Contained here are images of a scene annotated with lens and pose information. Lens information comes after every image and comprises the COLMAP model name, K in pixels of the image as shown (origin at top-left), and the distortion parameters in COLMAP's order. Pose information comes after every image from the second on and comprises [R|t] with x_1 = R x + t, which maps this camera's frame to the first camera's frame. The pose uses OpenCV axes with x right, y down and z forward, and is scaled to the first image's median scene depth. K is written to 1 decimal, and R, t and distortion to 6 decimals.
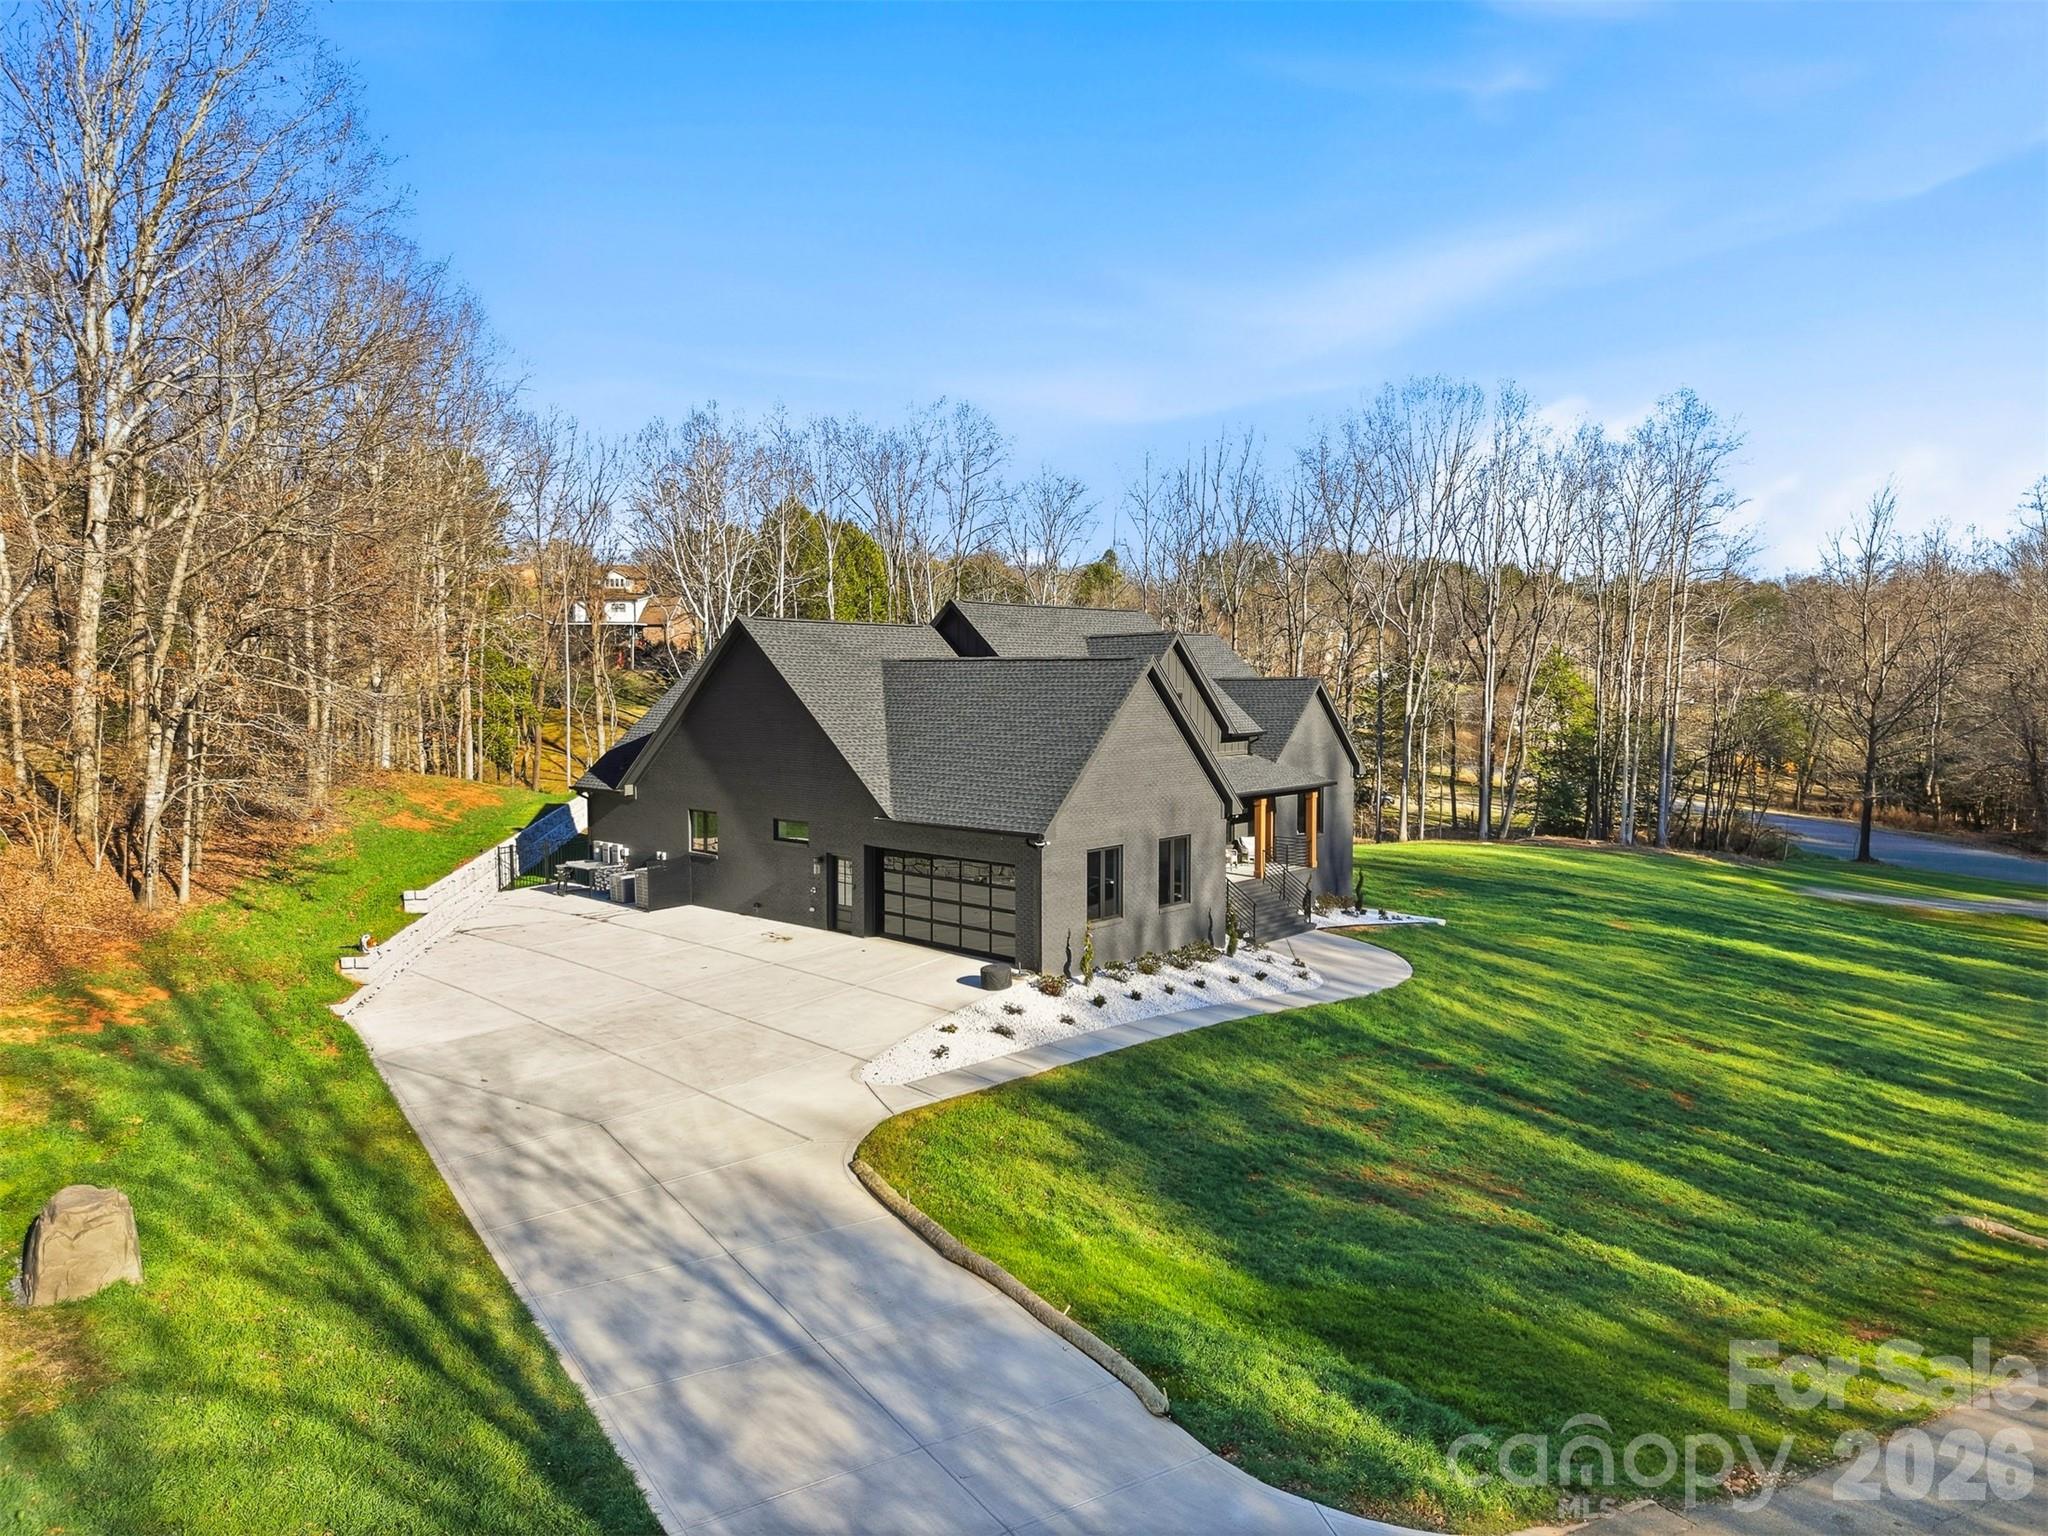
lens RADIAL K [[1362.3, 0, 1024.0], [0, 1362.3, 768.0], [0, 0, 1]] dist [0.000014, 0.000834]
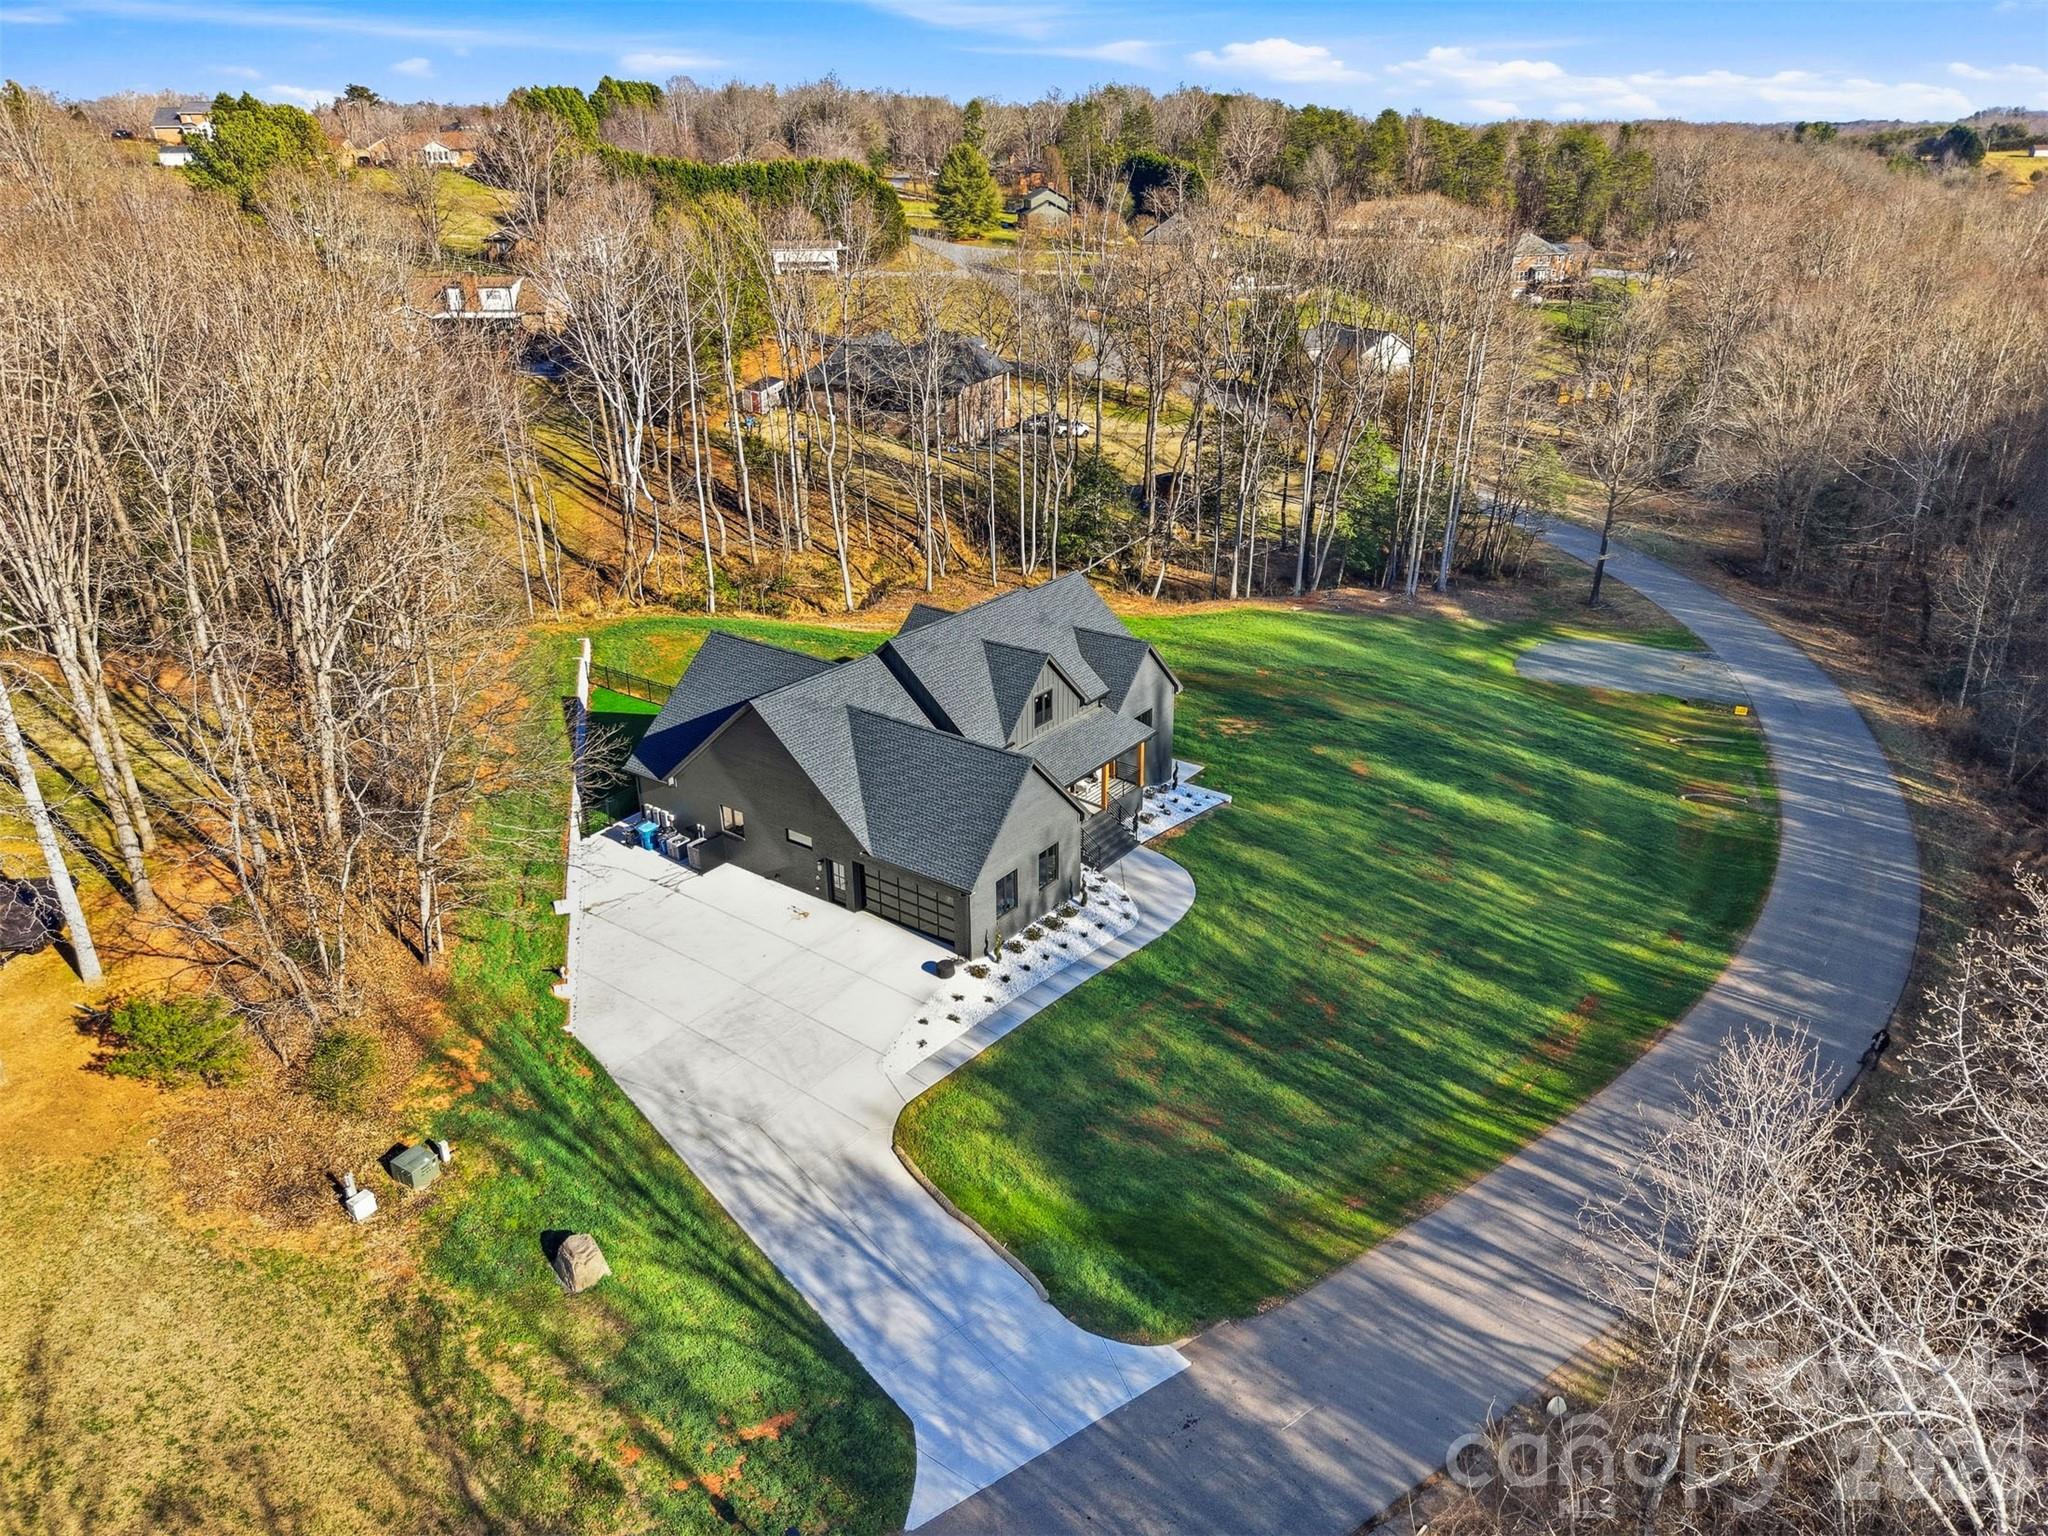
lens RADIAL K [[1431.1, 0, 1024.0], [0, 1431.1, 768.0], [0, 0, 1]] dist [0.010592, -0.000617]
pose [[0.995162, -0.046723, 0.086428, -0.078591], [0.010315, 0.924510, 0.381017, -0.913995], [-0.097706, -0.378282, 0.920520, -0.679428]]
